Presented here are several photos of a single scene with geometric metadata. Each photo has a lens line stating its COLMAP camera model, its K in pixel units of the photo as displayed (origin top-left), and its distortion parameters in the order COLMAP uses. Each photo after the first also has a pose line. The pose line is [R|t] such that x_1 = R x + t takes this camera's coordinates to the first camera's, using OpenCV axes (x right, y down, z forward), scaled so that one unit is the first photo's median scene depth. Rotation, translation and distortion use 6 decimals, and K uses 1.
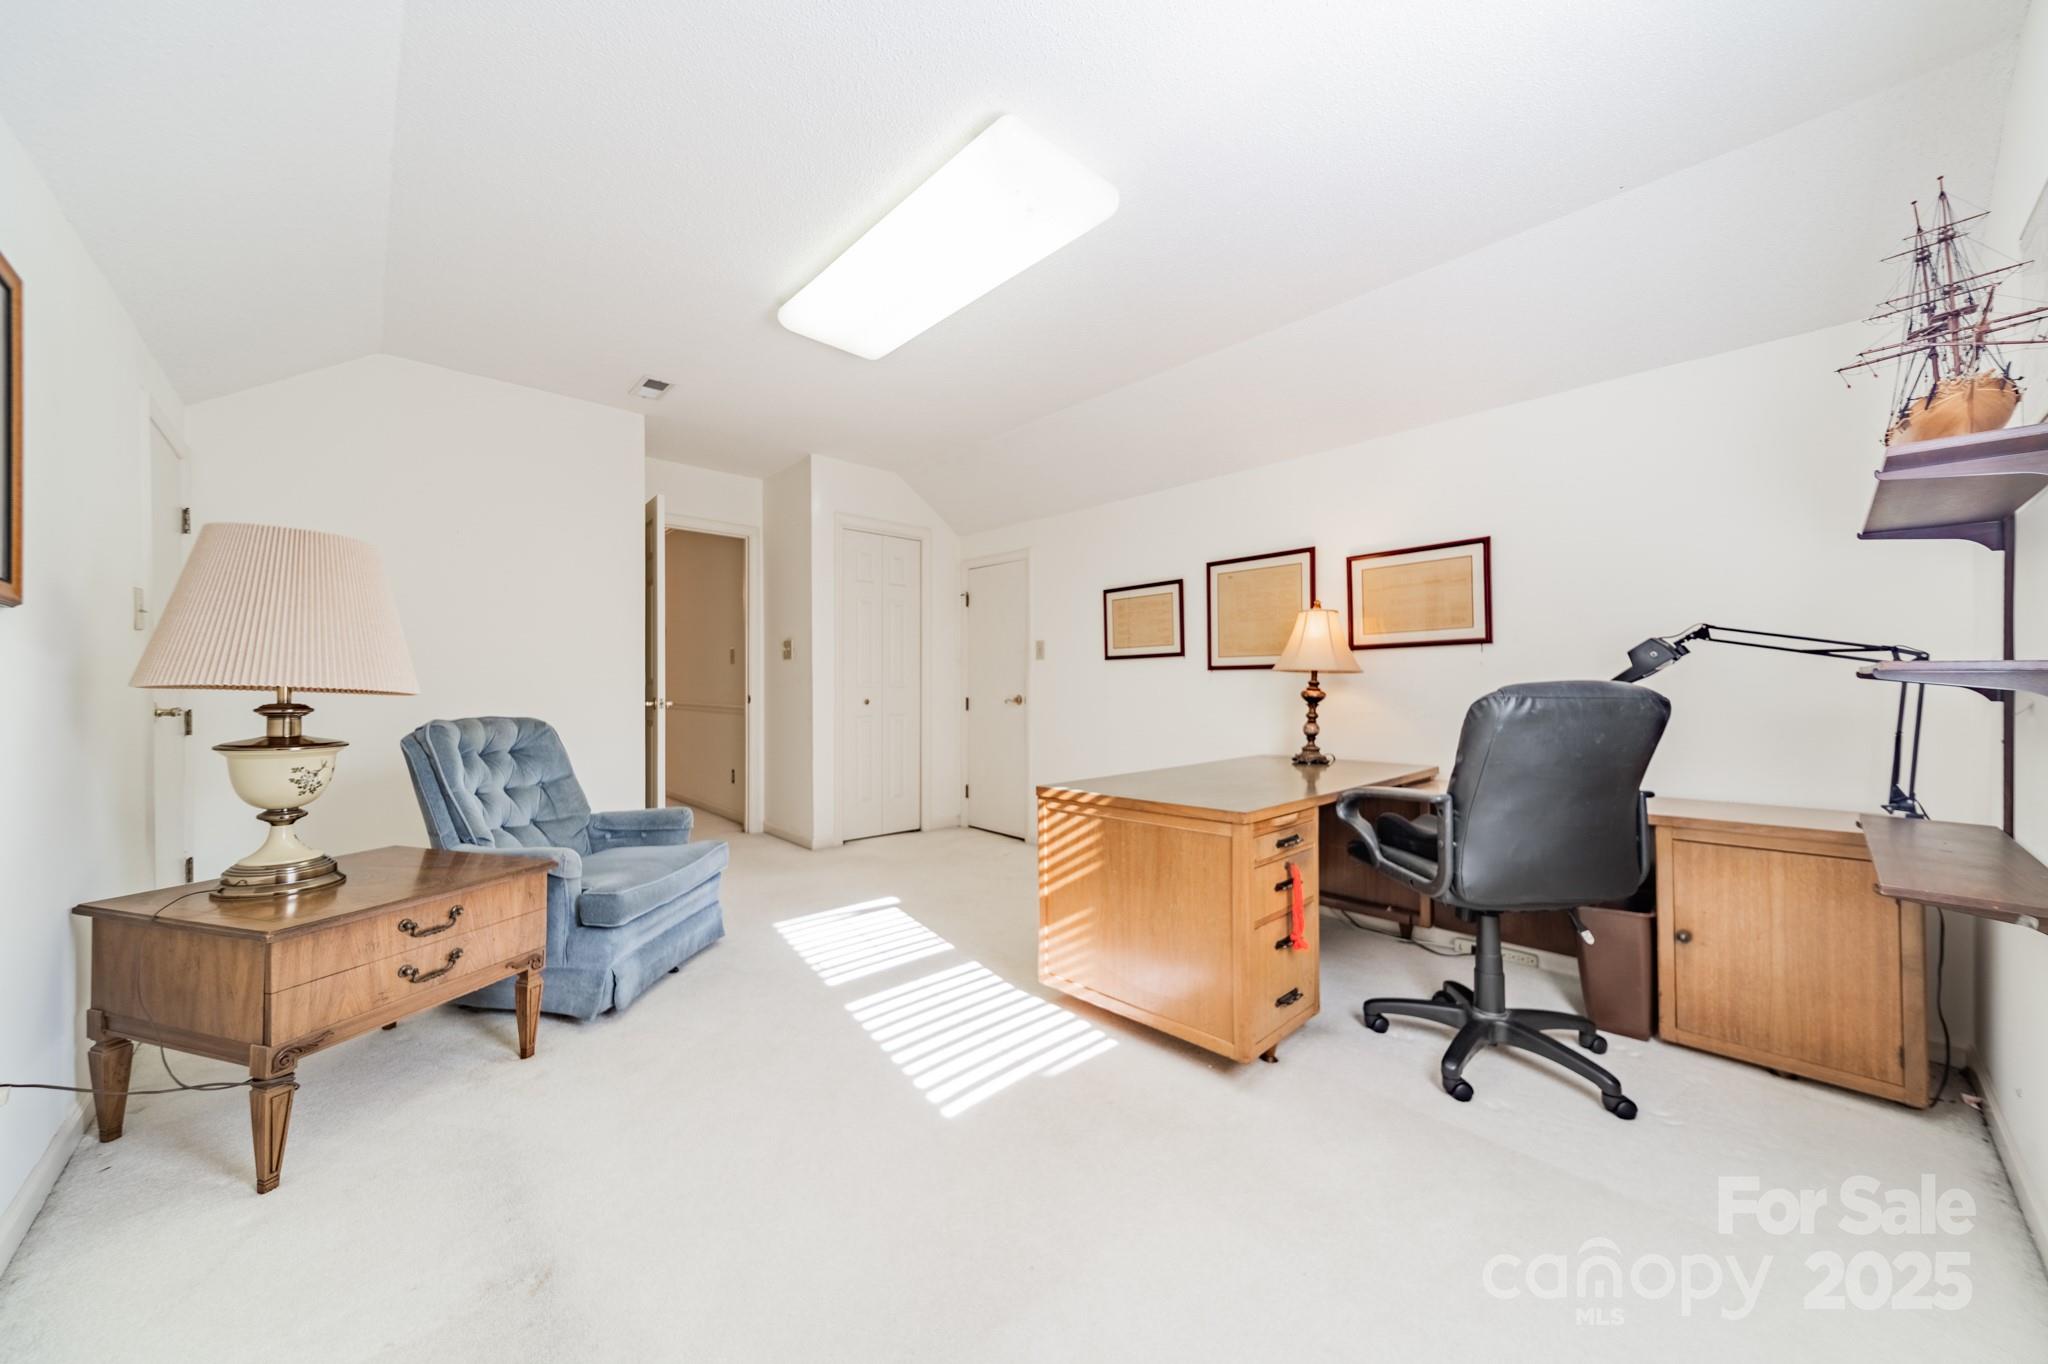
lens RADIAL K [[715.2, 0, 1030.2], [0, 715.2, 680.7], [0, 0, 1]] dist [0.000710, -0.000028]
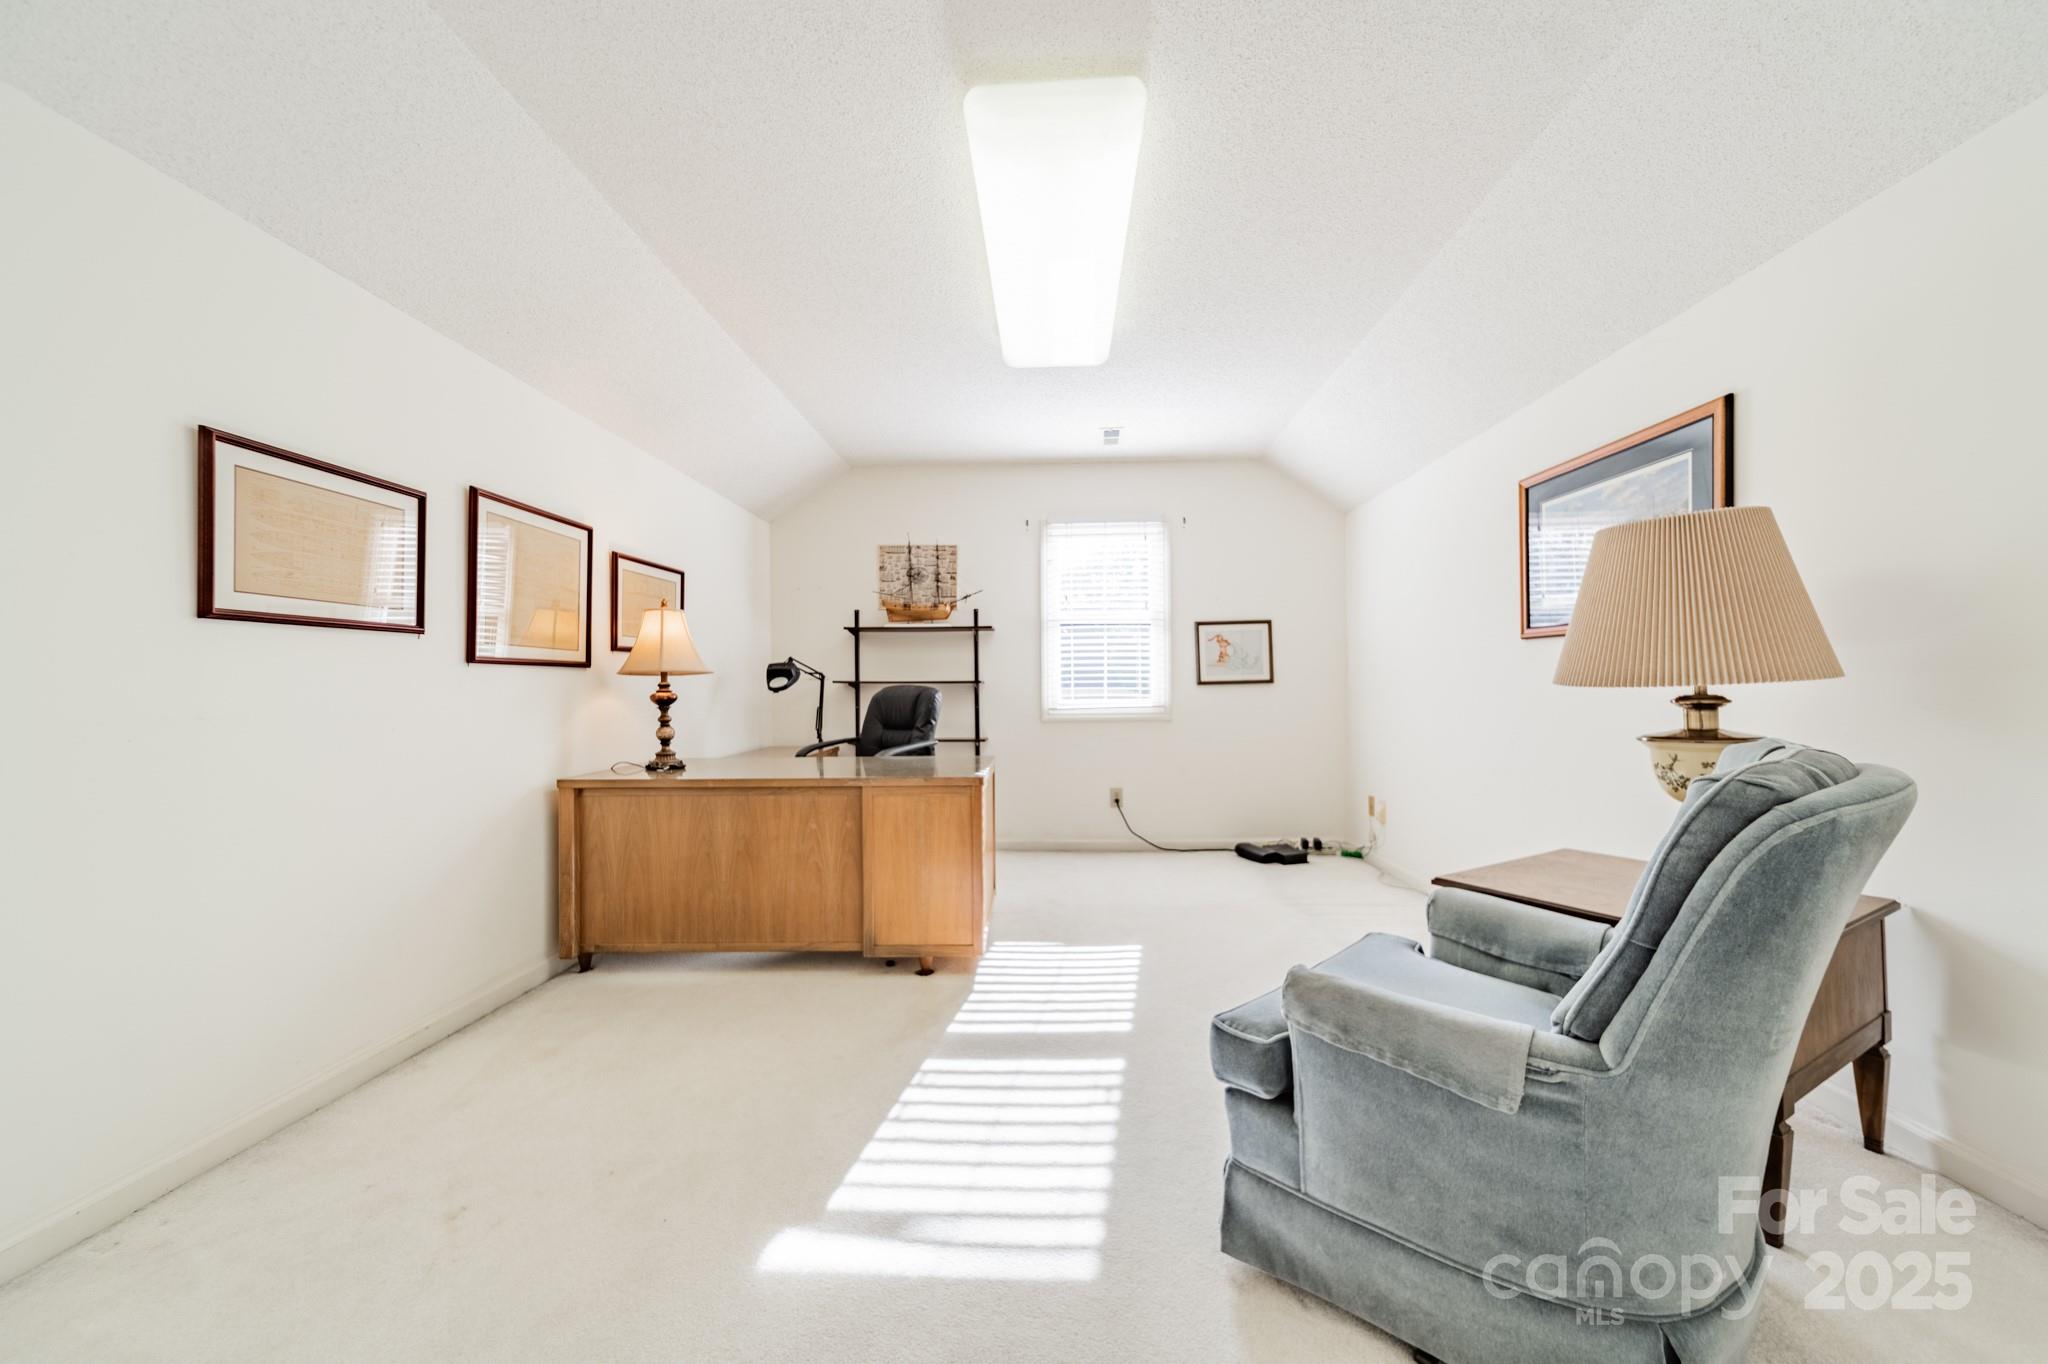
lens RADIAL K [[715.2, 0, 1030.2], [0, 715.2, 680.7], [0, 0, 1]] dist [0.000710, -0.000028]
pose [[-0.705934, 0.015603, 0.708106, -0.635693], [0.001785, 0.999793, -0.020251, 0.017859], [-0.708276, -0.013032, -0.705816, 1.342811]]
